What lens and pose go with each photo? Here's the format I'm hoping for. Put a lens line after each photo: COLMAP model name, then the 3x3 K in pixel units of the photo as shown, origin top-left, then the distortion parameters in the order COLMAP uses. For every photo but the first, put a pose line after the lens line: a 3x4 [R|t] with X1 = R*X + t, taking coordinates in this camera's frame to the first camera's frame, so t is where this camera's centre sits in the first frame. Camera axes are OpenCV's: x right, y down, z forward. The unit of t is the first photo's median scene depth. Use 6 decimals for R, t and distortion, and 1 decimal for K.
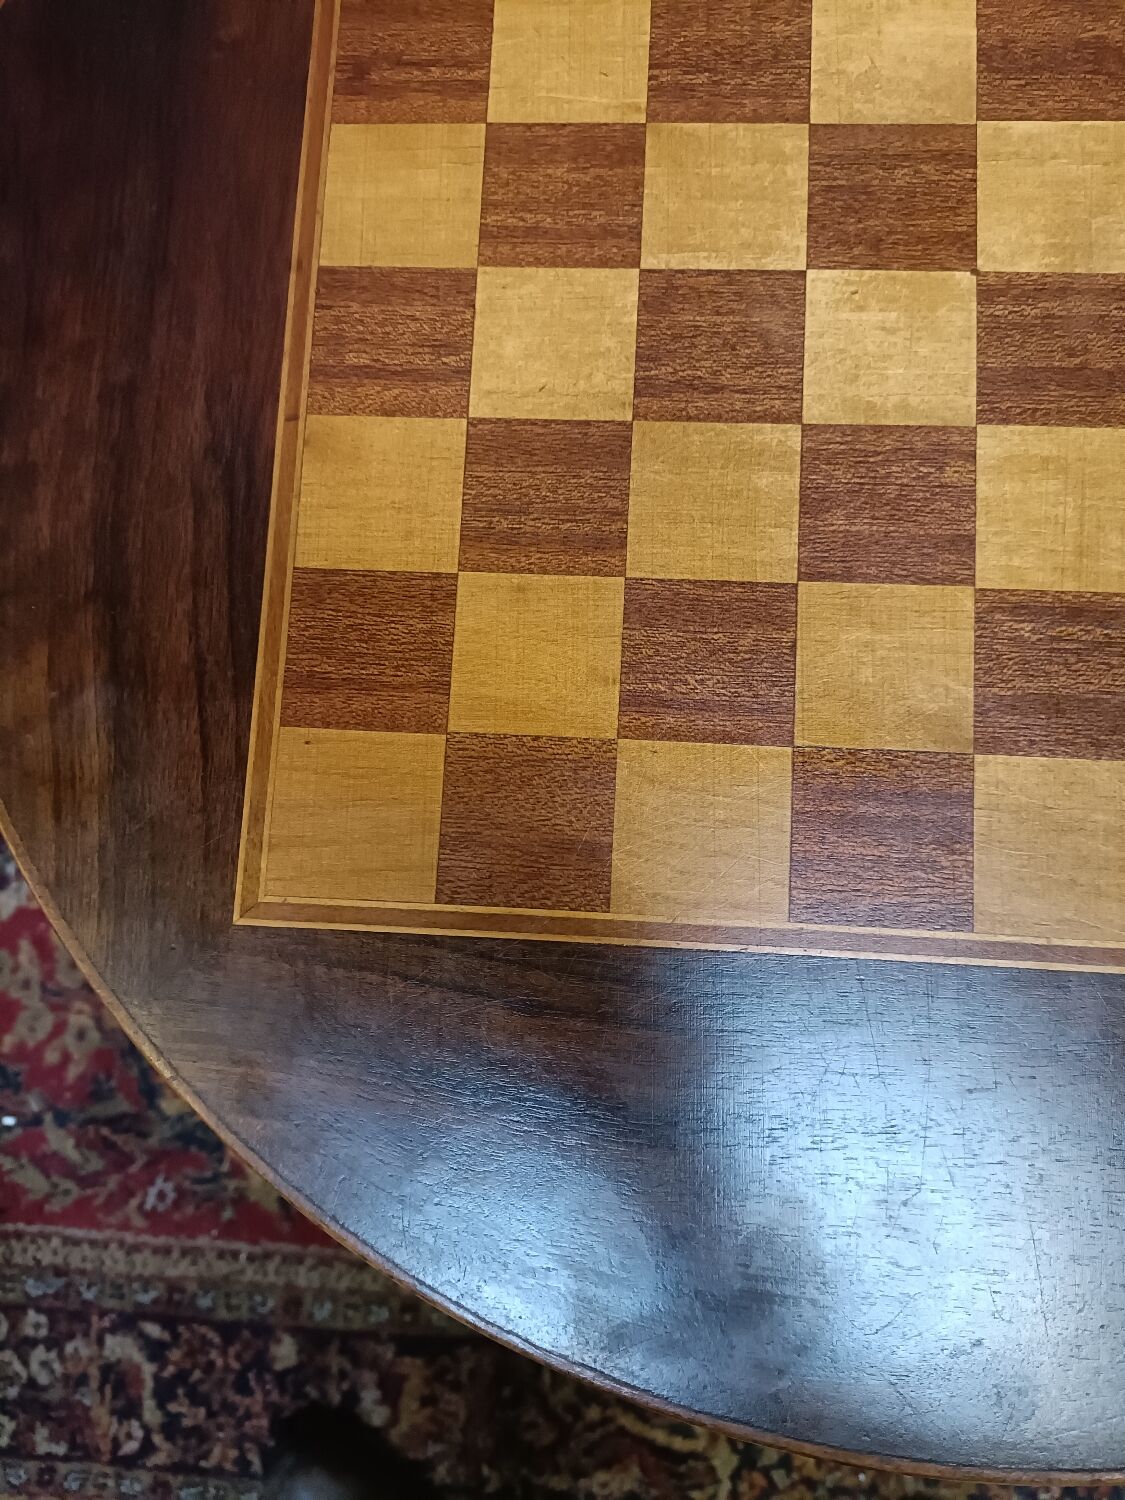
lens RADIAL K [[1122.9, 0, 561.2], [0, 1122.9, 752.8], [0, 0, 1]] dist [0.011991, -0.023725]
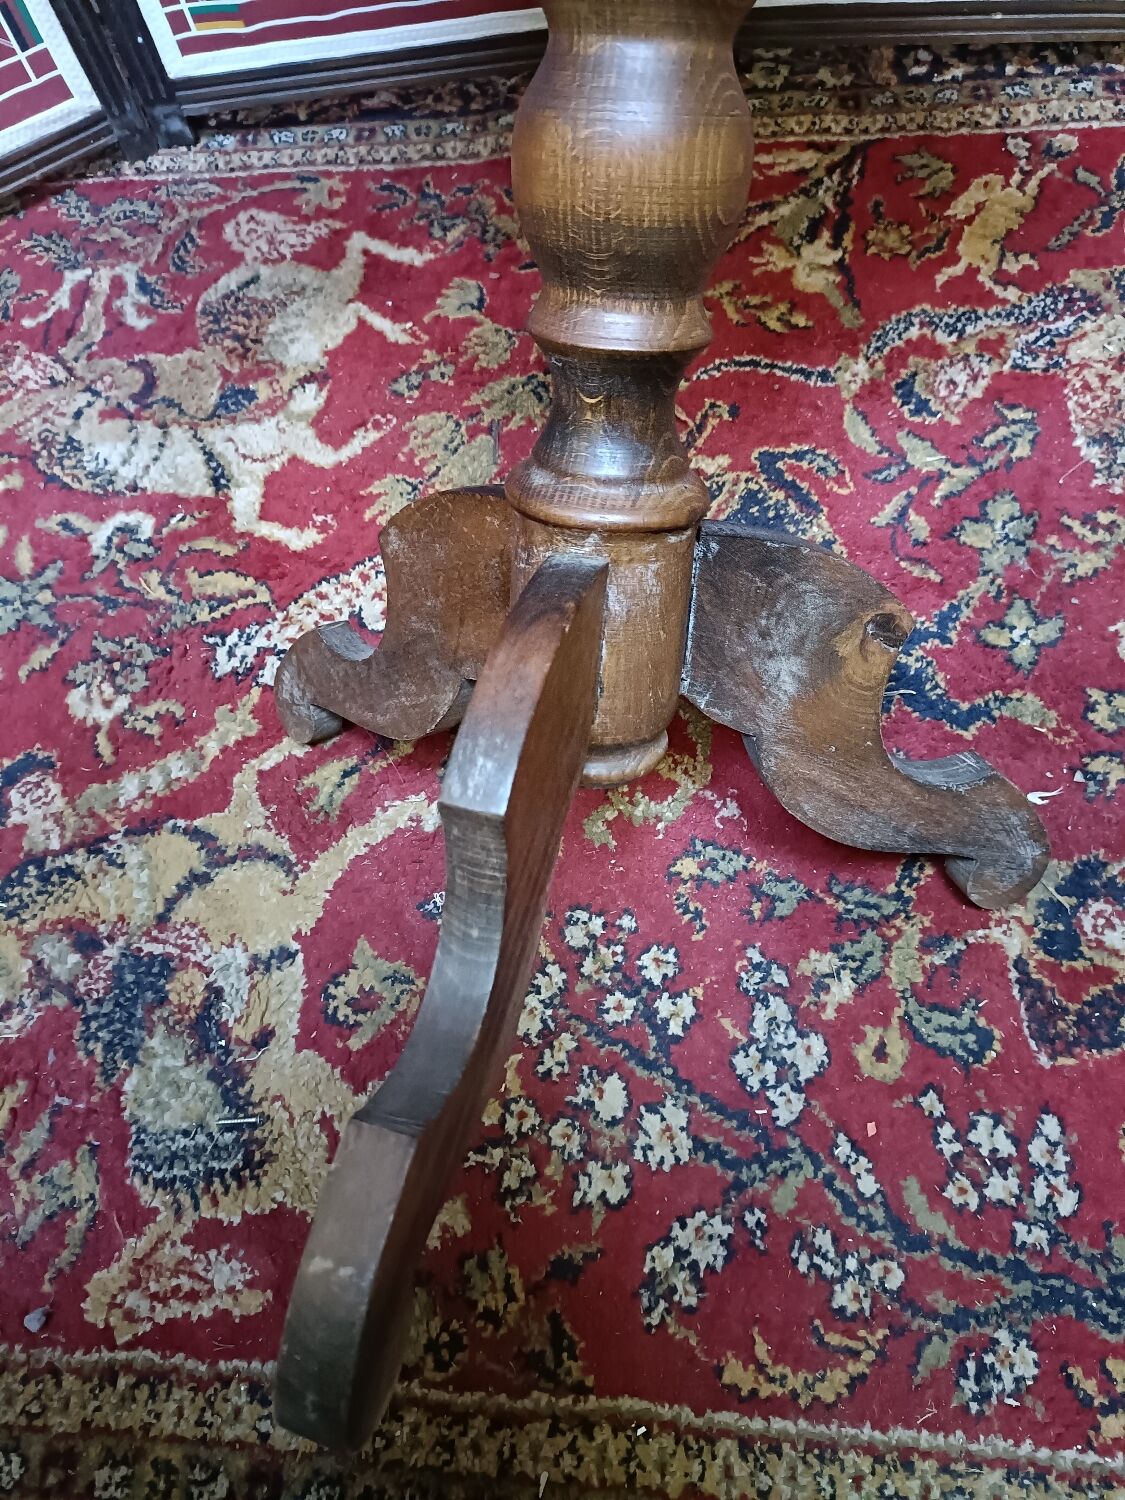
lens RADIAL K [[1104.3, 0, 555.7], [0, 1104.3, 759.1], [0, 0, 1]] dist [0.047158, -0.049090]
pose [[0.997273, -0.009299, -0.073206, 0.478574], [-0.014552, 0.947769, -0.318624, 1.110168], [0.072345, 0.318821, 0.945050, 1.301865]]
